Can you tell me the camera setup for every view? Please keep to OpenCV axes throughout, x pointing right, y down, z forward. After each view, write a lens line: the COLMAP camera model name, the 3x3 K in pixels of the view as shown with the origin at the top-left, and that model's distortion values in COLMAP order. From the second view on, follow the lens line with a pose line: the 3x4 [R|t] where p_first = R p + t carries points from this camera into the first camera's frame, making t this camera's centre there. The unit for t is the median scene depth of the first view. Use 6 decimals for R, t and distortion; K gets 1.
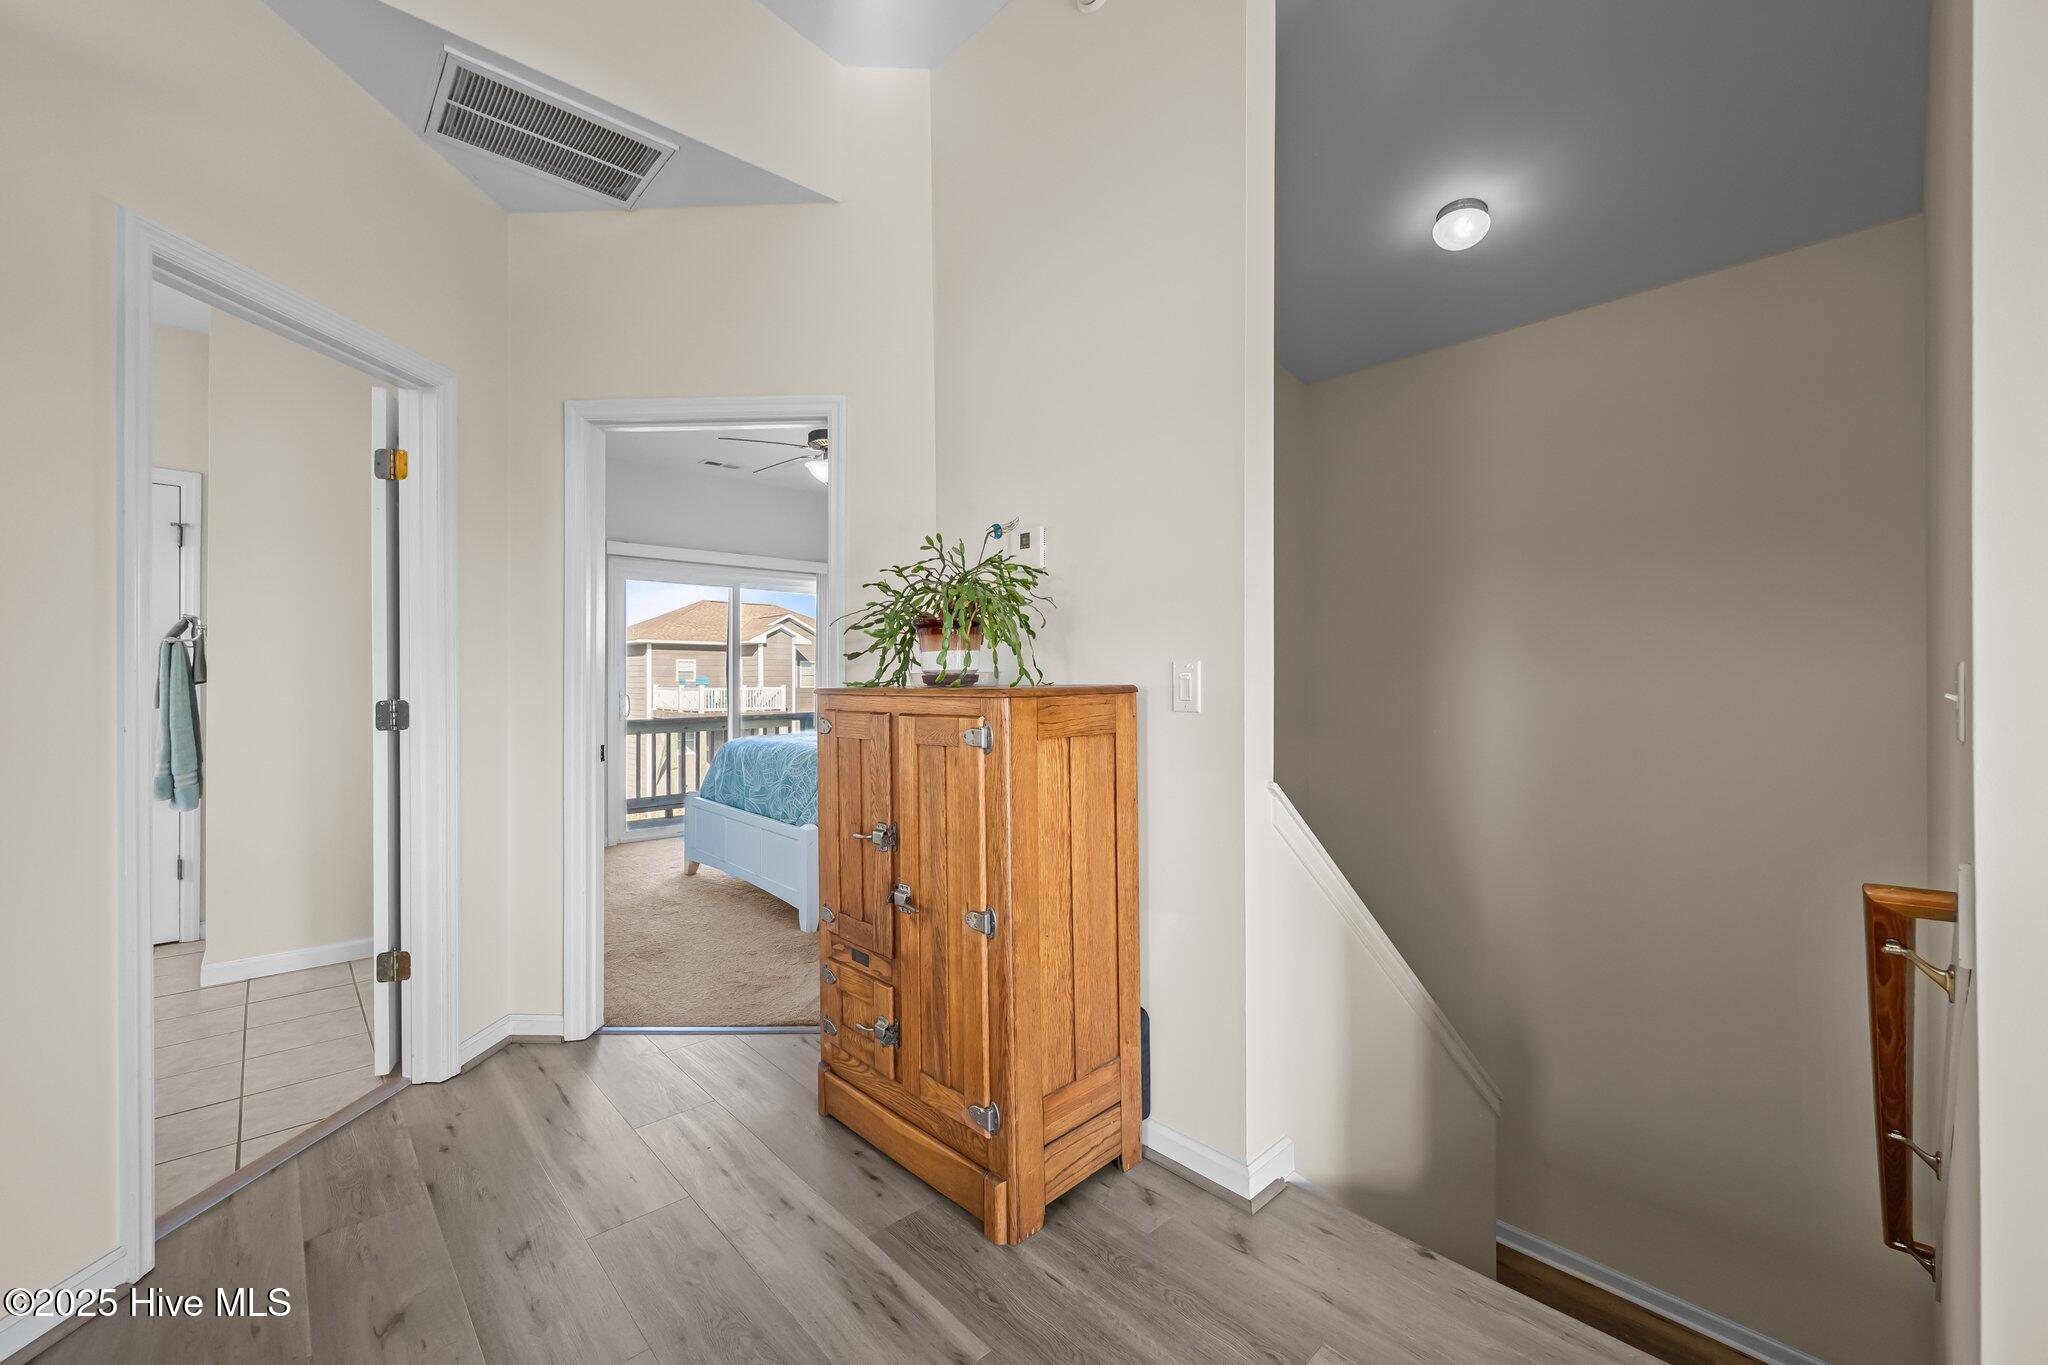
lens RADIAL K [[835.9, 0, 1030.3], [0, 835.9, 673.6], [0, 0, 1]] dist [-0.011643, -0.000045]
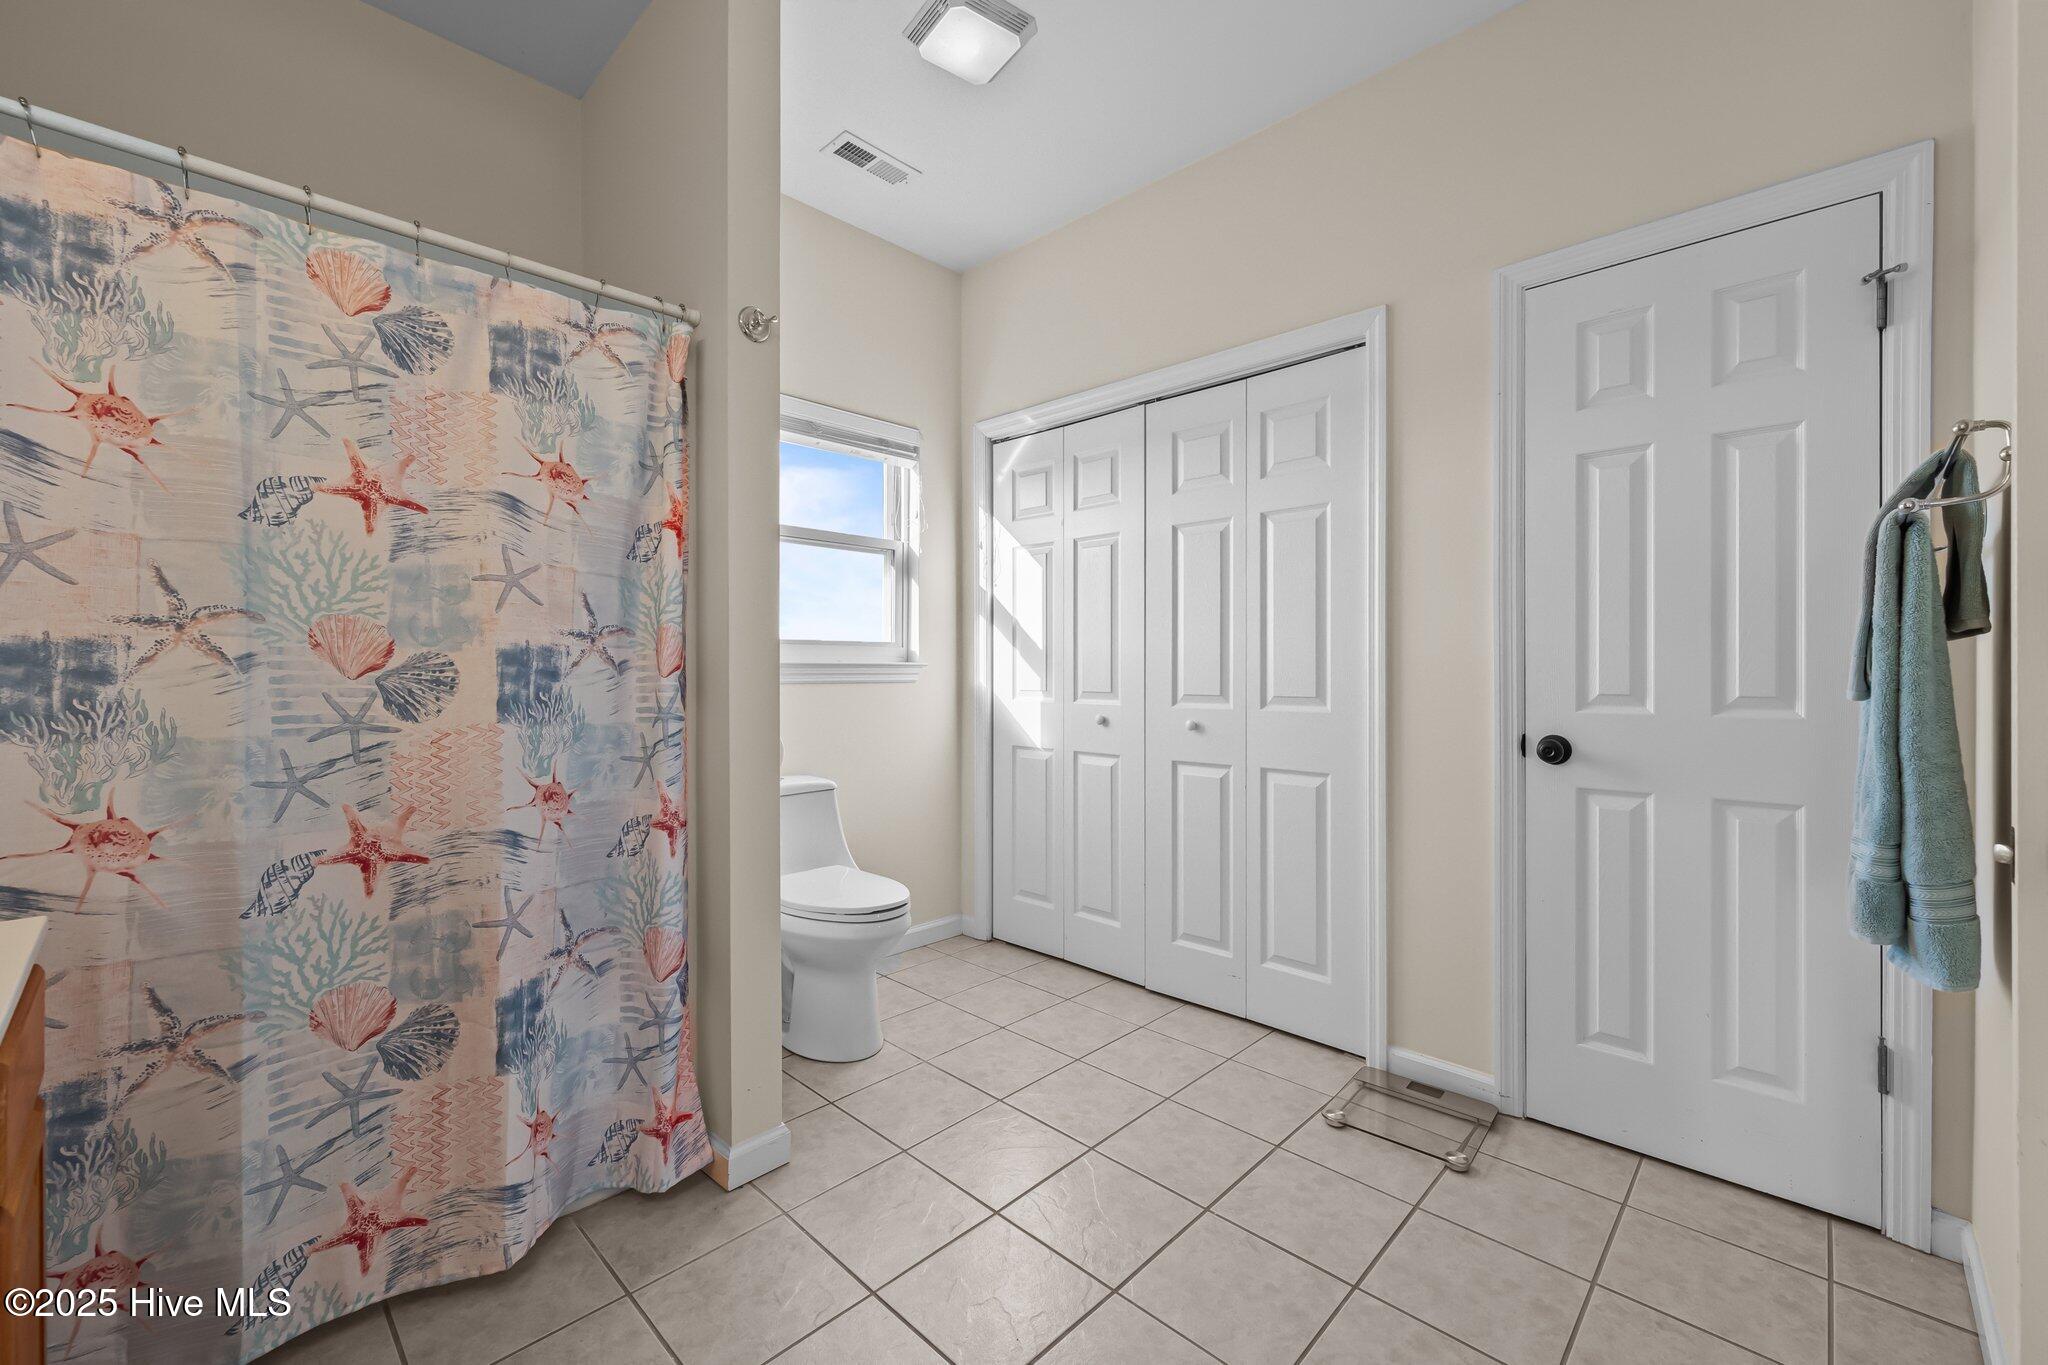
lens RADIAL K [[835.9, 0, 1030.3], [0, 835.9, 673.6], [0, 0, 1]] dist [-0.011643, -0.000045]
pose [[0.043369, 0.007344, -0.999032, -0.689810], [0.010072, 0.999919, 0.007788, 0.022925], [0.999008, -0.010400, 0.043291, 0.595209]]
